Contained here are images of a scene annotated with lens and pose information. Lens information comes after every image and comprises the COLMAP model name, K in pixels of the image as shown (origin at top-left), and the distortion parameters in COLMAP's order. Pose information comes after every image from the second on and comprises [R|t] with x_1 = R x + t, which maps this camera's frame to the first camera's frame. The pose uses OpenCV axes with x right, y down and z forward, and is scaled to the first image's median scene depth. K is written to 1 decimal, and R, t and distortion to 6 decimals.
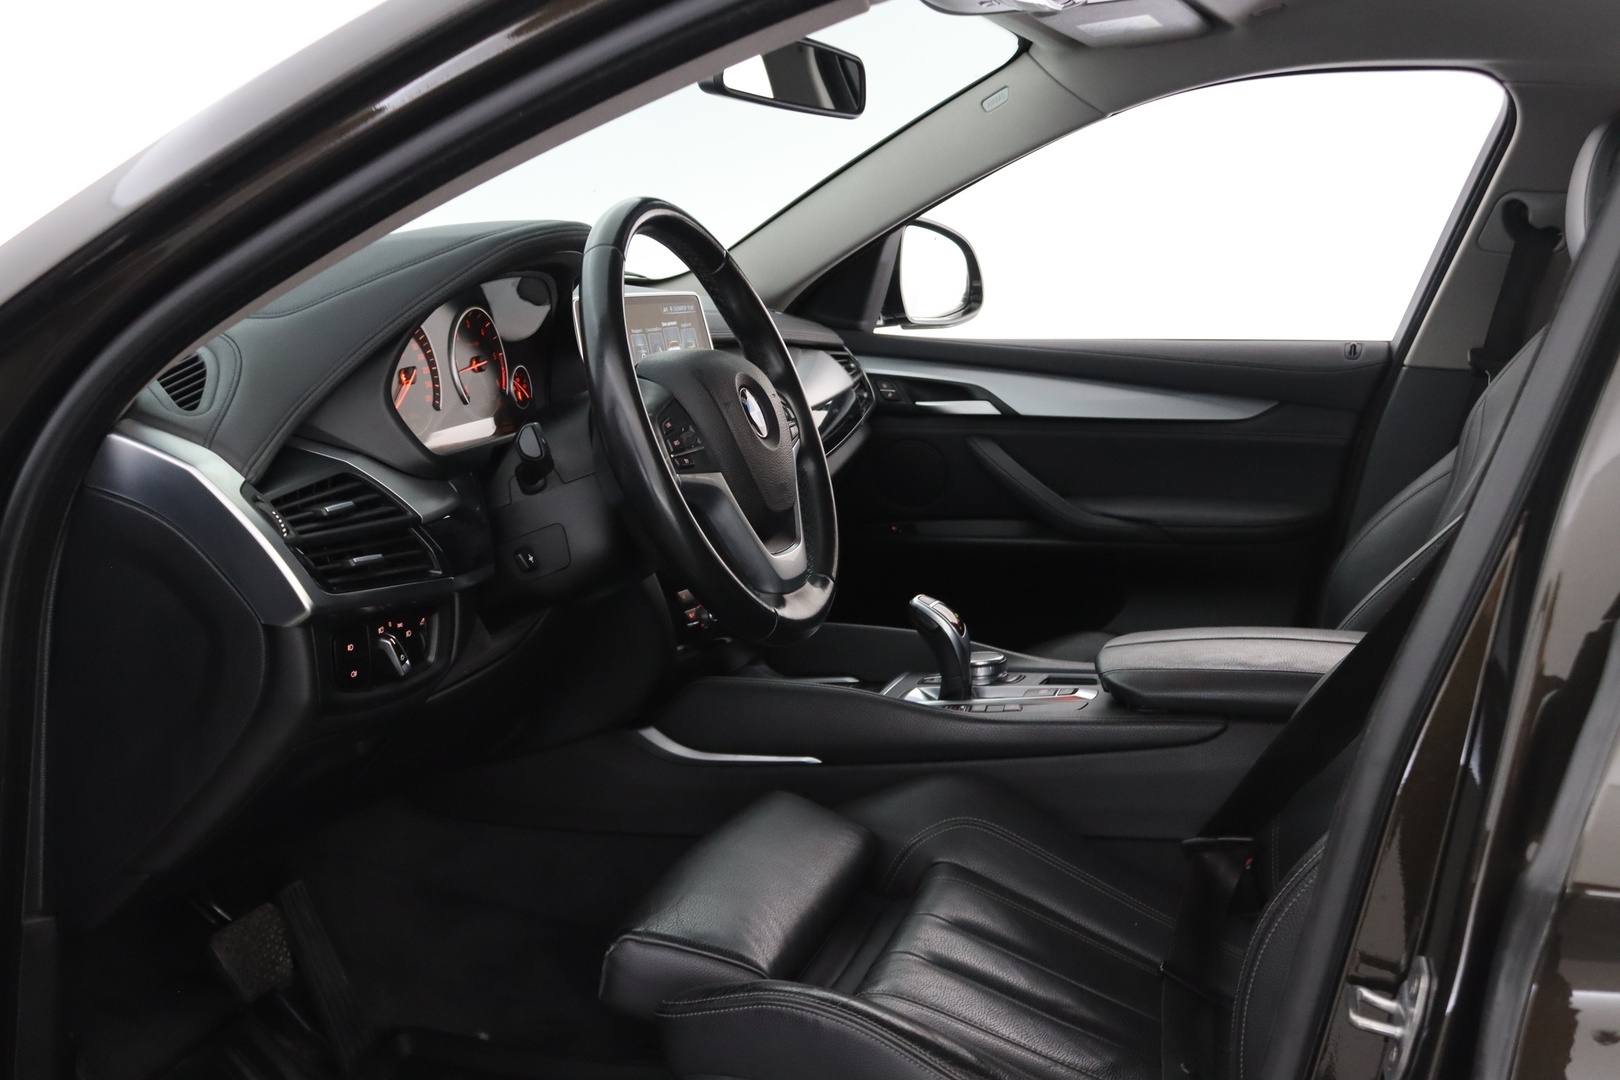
lens RADIAL K [[1817.7, 0, 808.0], [0, 1817.7, 533.0], [0, 0, 1]] dist [-0.112071, 0.000000]
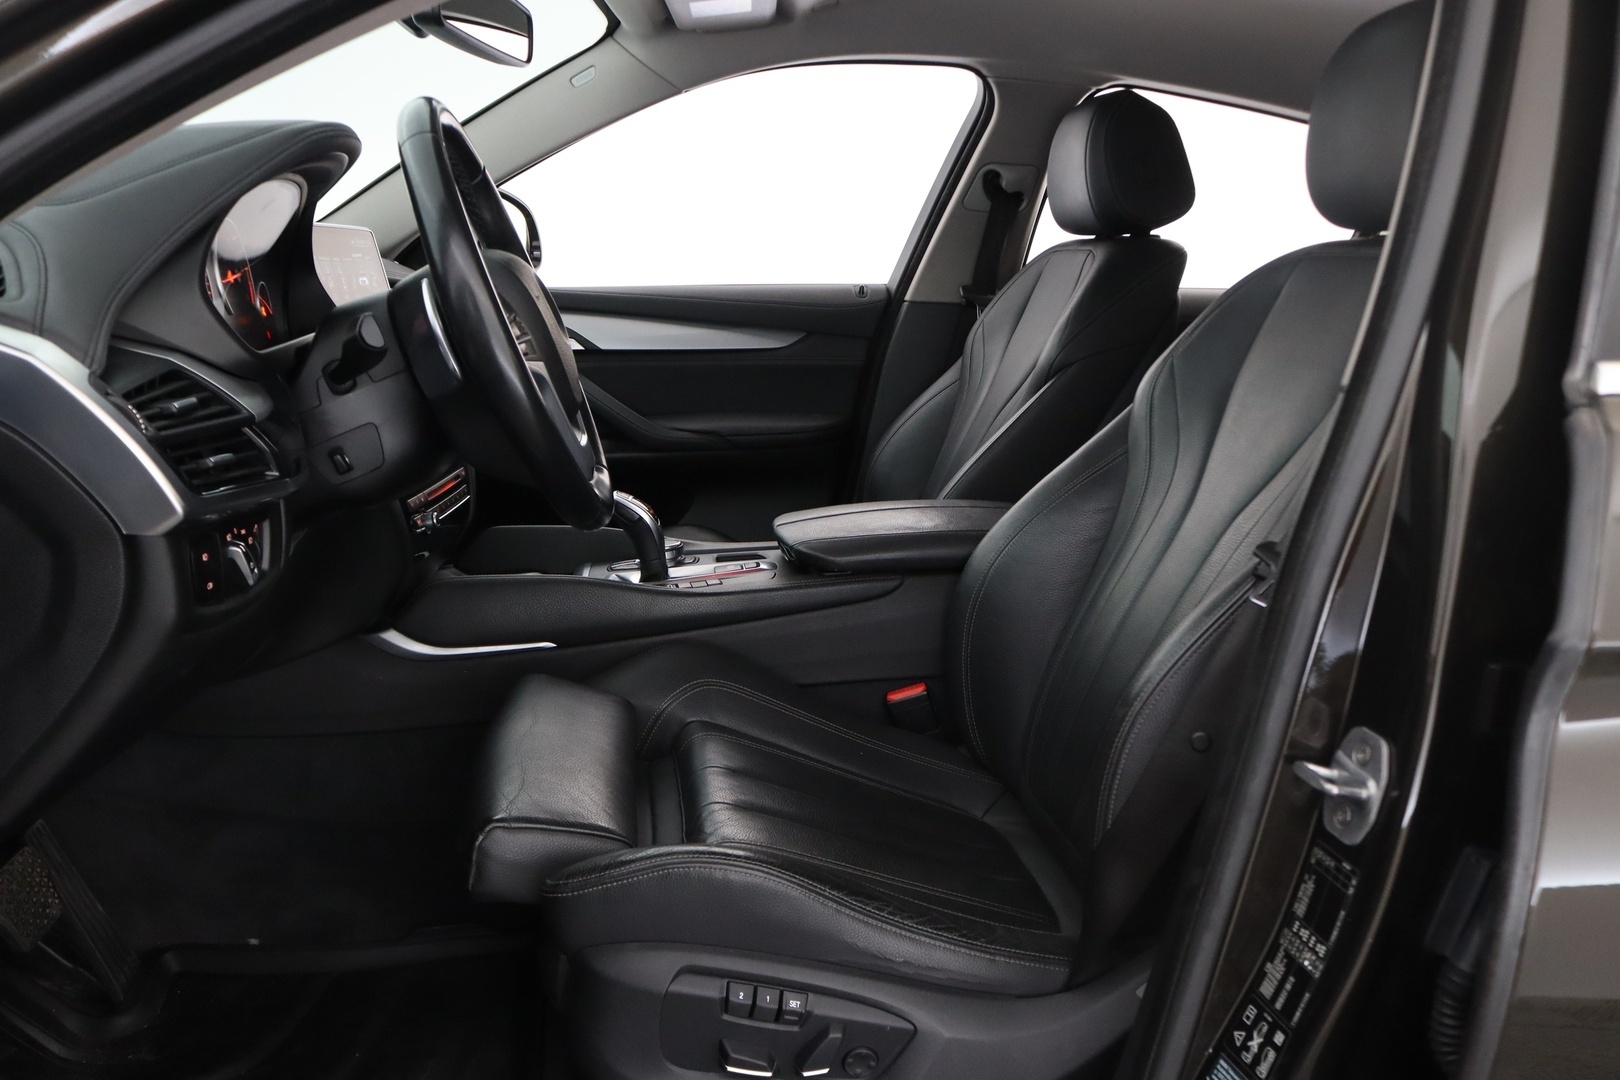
lens RADIAL K [[1363.4, 0, 813.9], [0, 1363.4, 550.6], [0, 0, 1]] dist [-0.129779, 0.057071]
pose [[0.919649, -0.075970, 0.385324, -0.160094], [0.054516, 0.996308, 0.066317, 0.022460], [-0.388940, -0.039982, 0.920395, 0.180688]]
